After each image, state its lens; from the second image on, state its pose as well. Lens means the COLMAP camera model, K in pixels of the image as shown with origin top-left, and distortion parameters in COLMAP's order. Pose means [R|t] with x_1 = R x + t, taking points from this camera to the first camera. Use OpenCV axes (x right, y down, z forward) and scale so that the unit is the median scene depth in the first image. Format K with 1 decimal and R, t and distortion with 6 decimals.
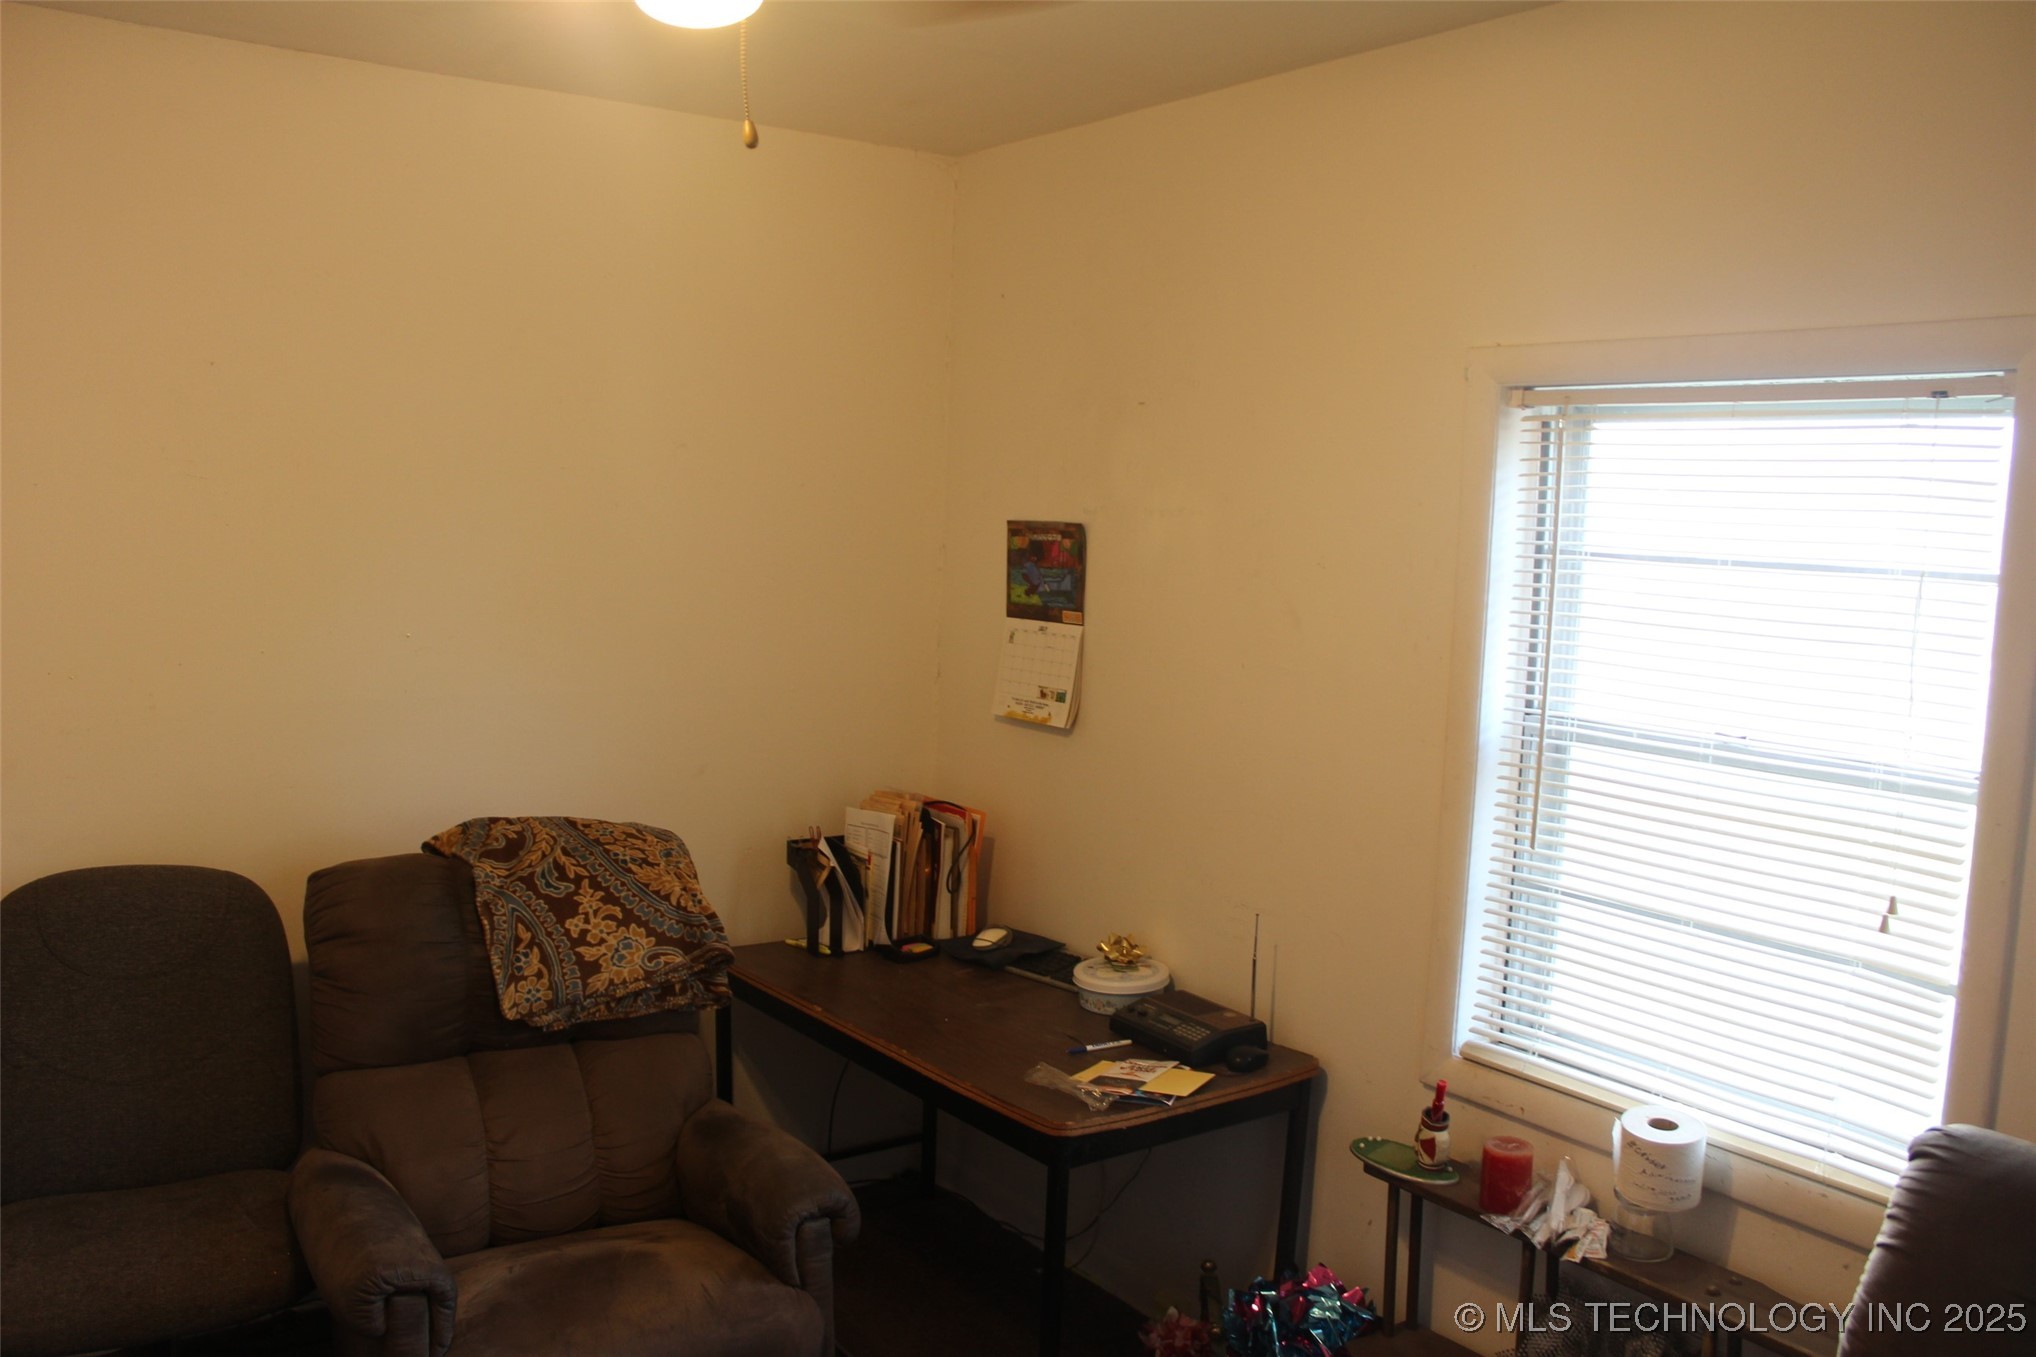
lens RADIAL K [[1837.7, 0, 1018.0], [0, 1837.7, 678.5], [0, 0, 1]] dist [-0.002444, 0.004868]
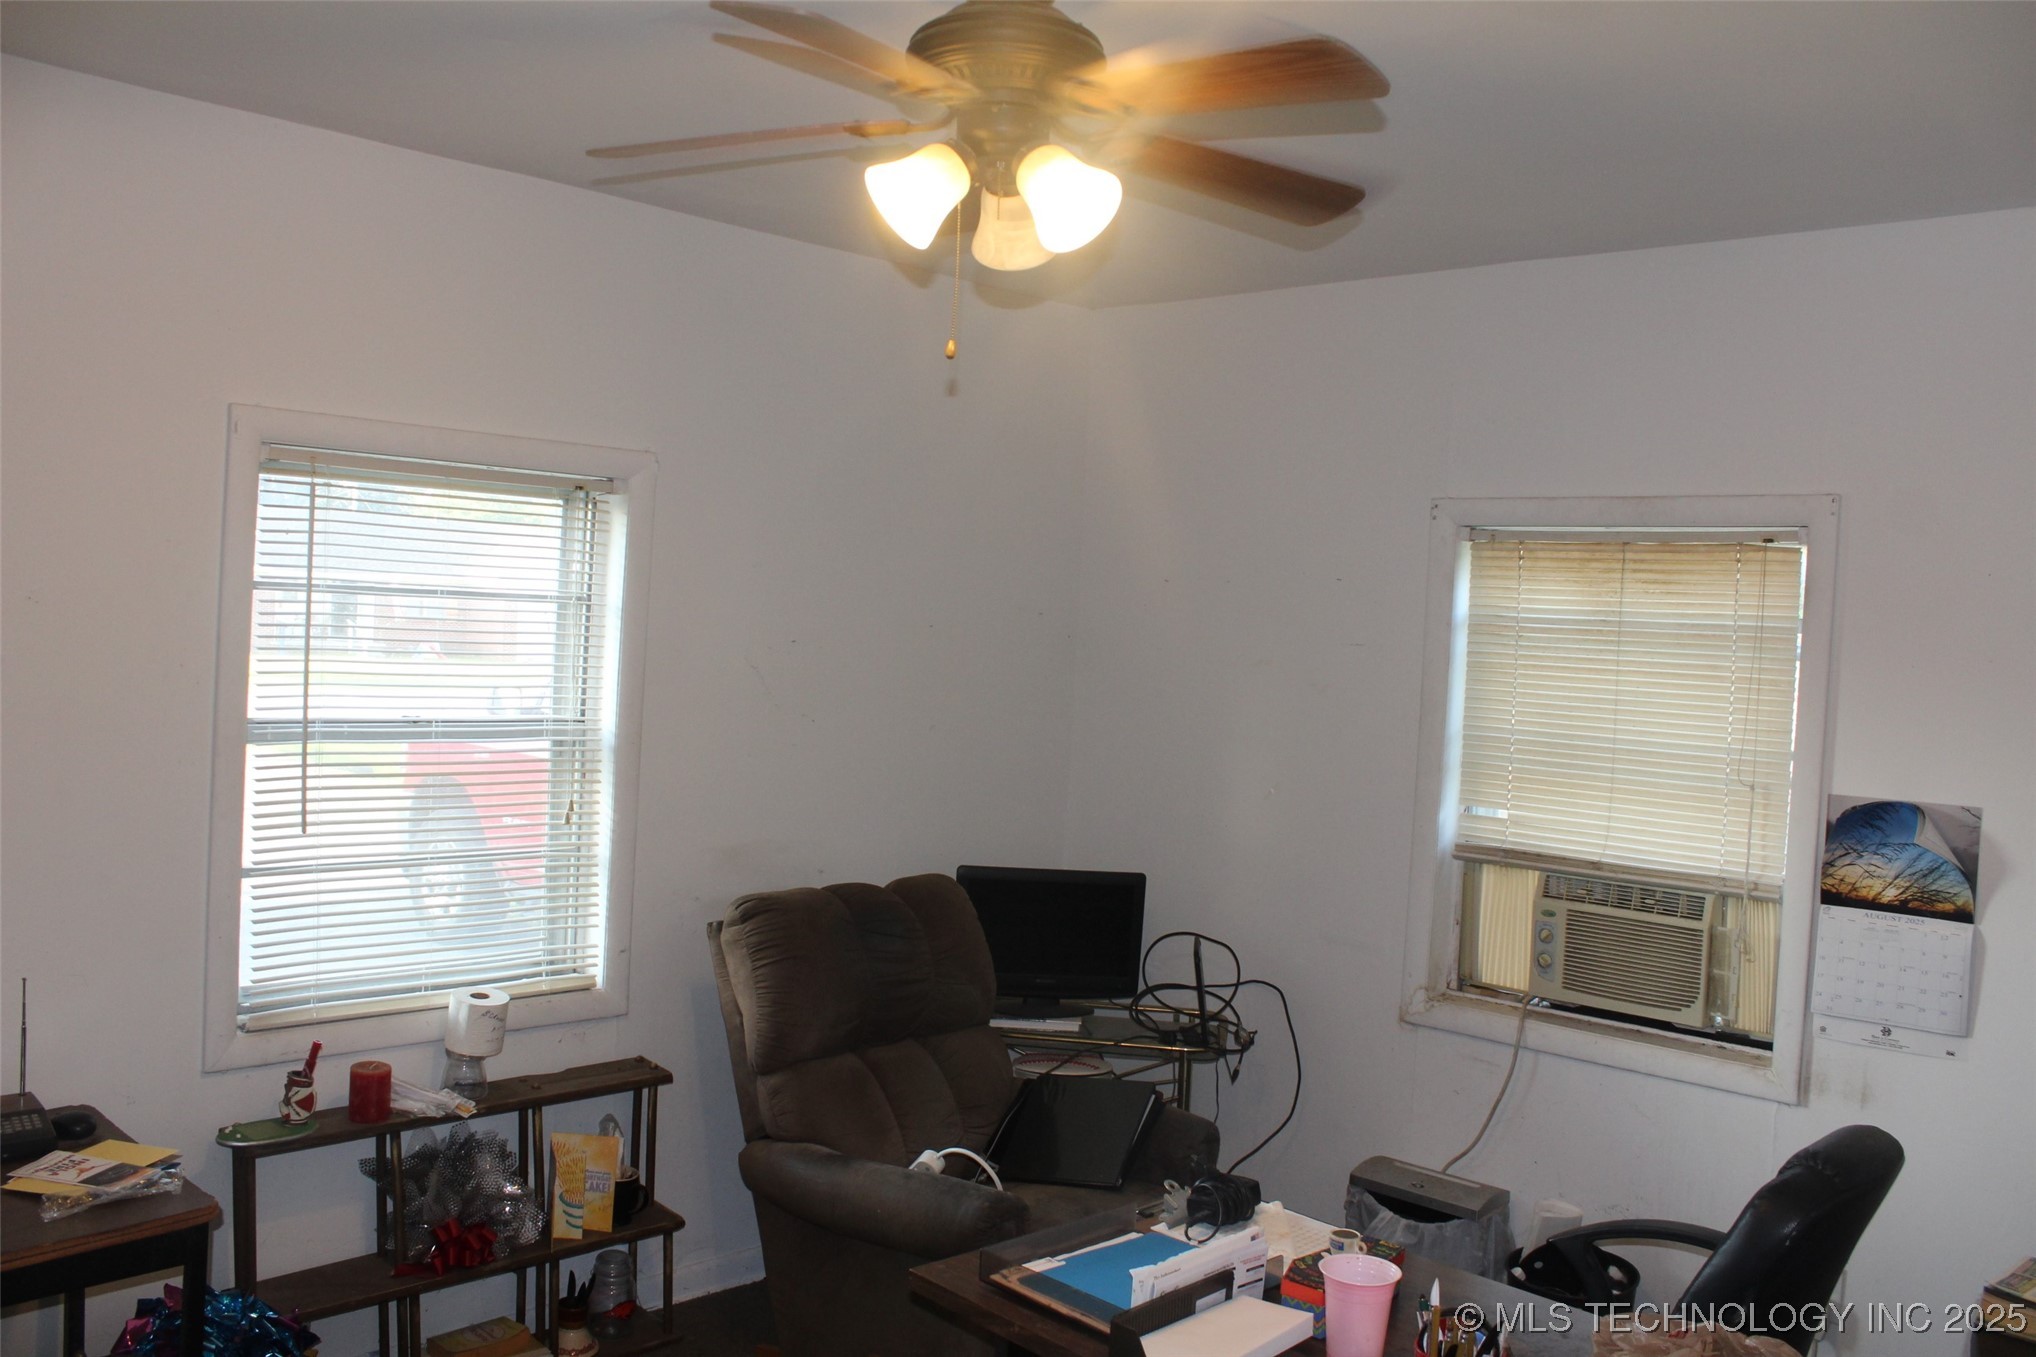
lens RADIAL K [[1837.7, 0, 1018.0], [0, 1837.7, 678.5], [0, 0, 1]] dist [-0.002444, 0.004868]
pose [[-0.202864, -0.081896, 0.975776, -0.982828], [0.038998, 0.995030, 0.091619, -0.100004], [-0.978430, 0.056639, -0.198662, 0.783646]]
